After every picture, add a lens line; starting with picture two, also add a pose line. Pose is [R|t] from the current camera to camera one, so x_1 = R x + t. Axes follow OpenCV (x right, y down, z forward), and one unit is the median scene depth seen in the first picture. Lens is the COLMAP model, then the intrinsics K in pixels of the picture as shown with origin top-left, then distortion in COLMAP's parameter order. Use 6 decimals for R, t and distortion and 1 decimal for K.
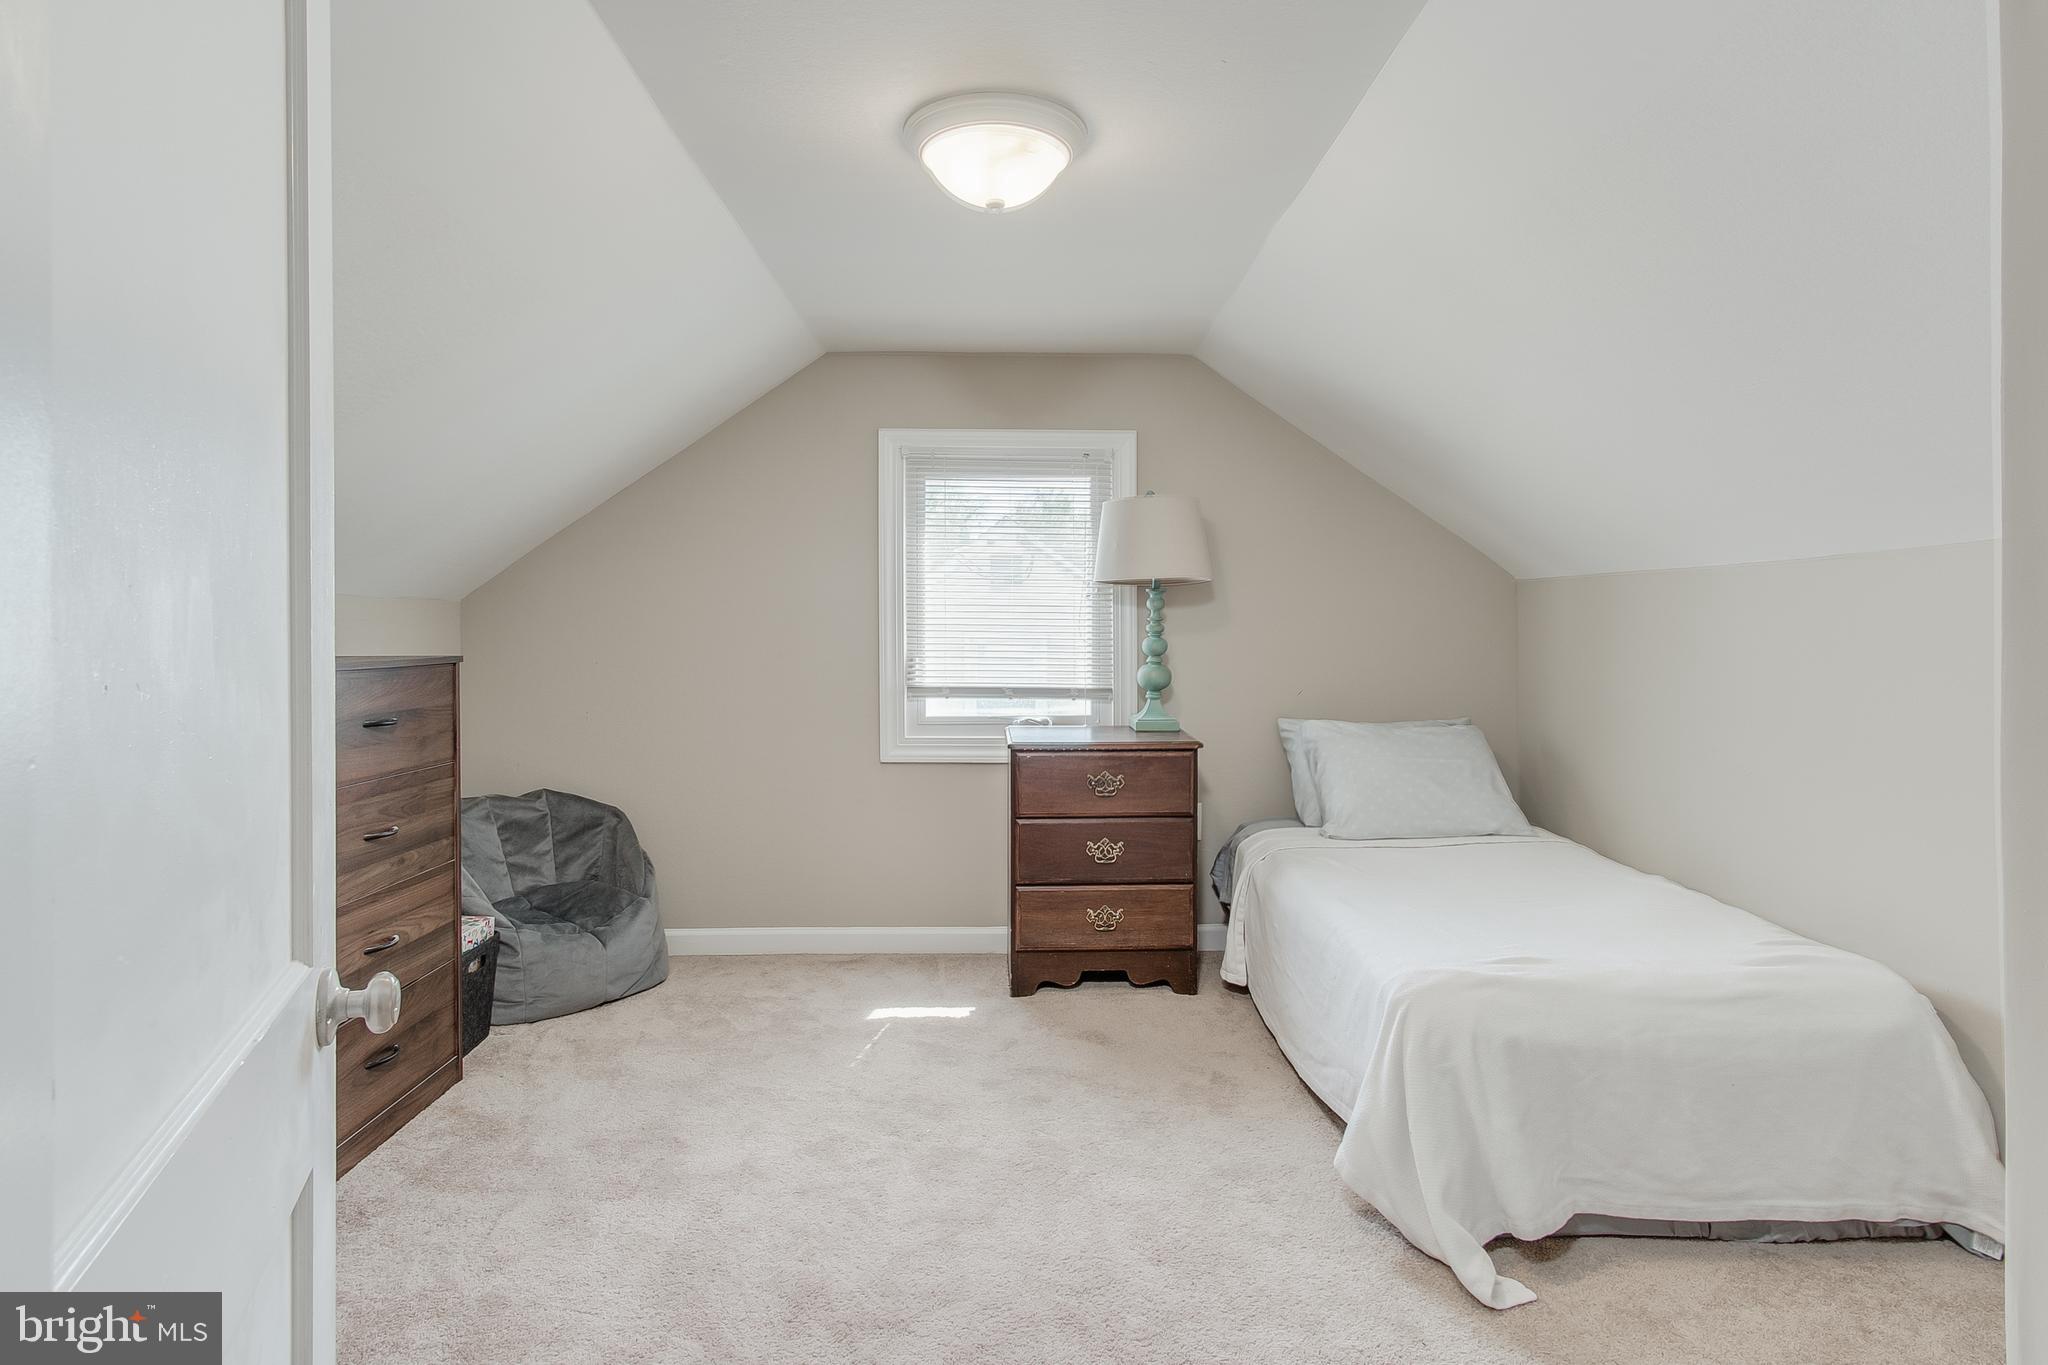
lens RADIAL K [[1082.5, 0, 1024.7], [0, 1082.5, 672.3], [0, 0, 1]] dist [0.007224, 0.001252]
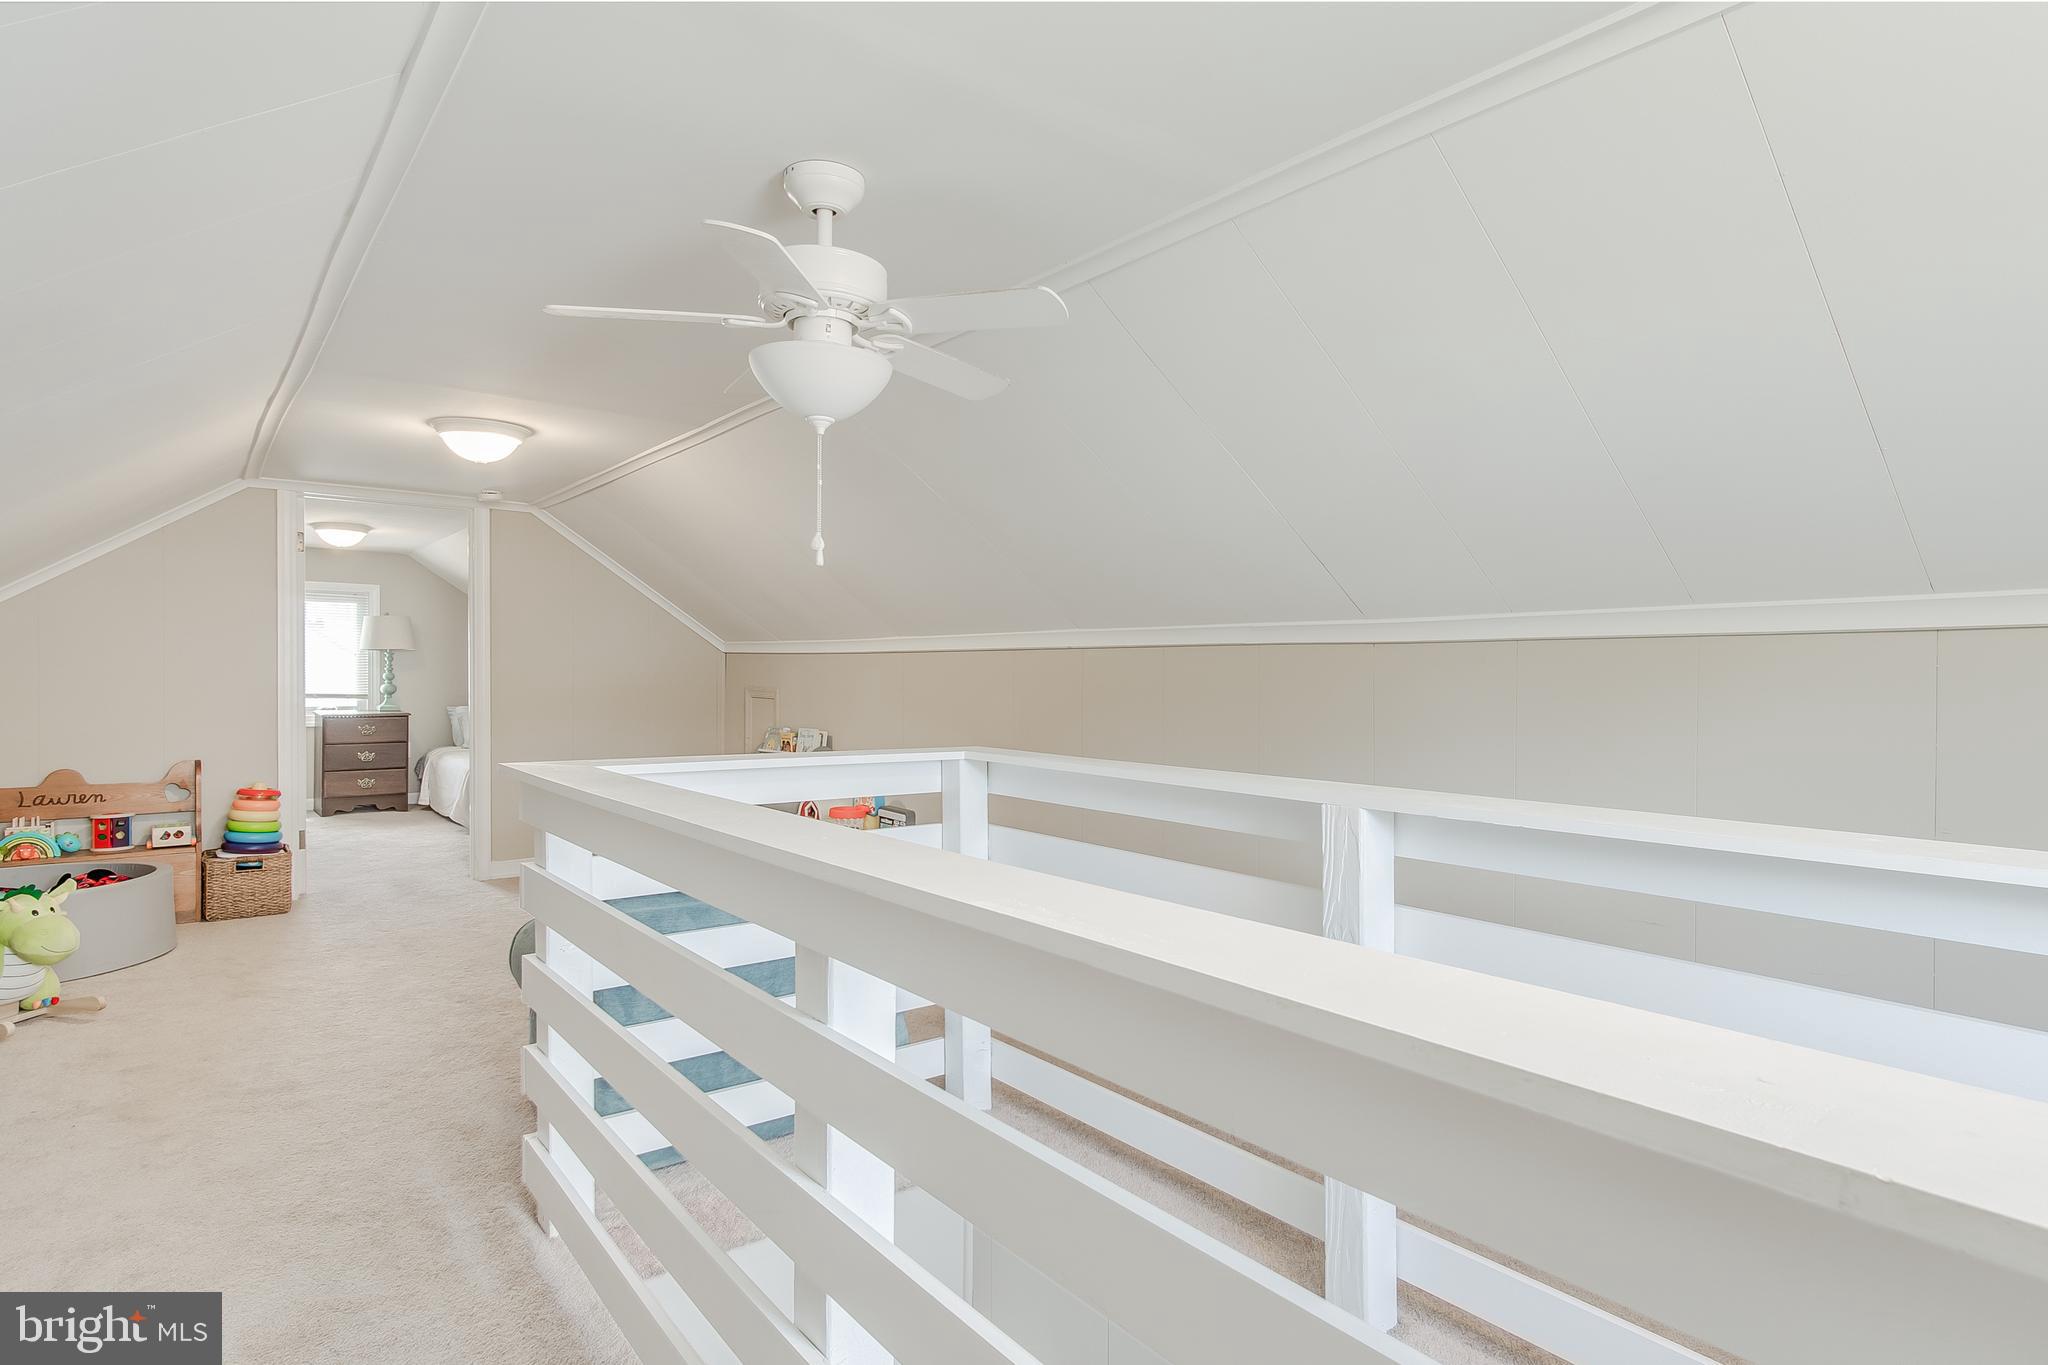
lens RADIAL K [[1082.5, 0, 1024.7], [0, 1082.5, 672.3], [0, 0, 1]] dist [0.007224, 0.001252]
pose [[0.777165, 0.010371, 0.629211, -0.321768], [-0.013516, 0.999909, 0.000213, -0.054413], [-0.629151, -0.008670, 0.777235, -1.905883]]
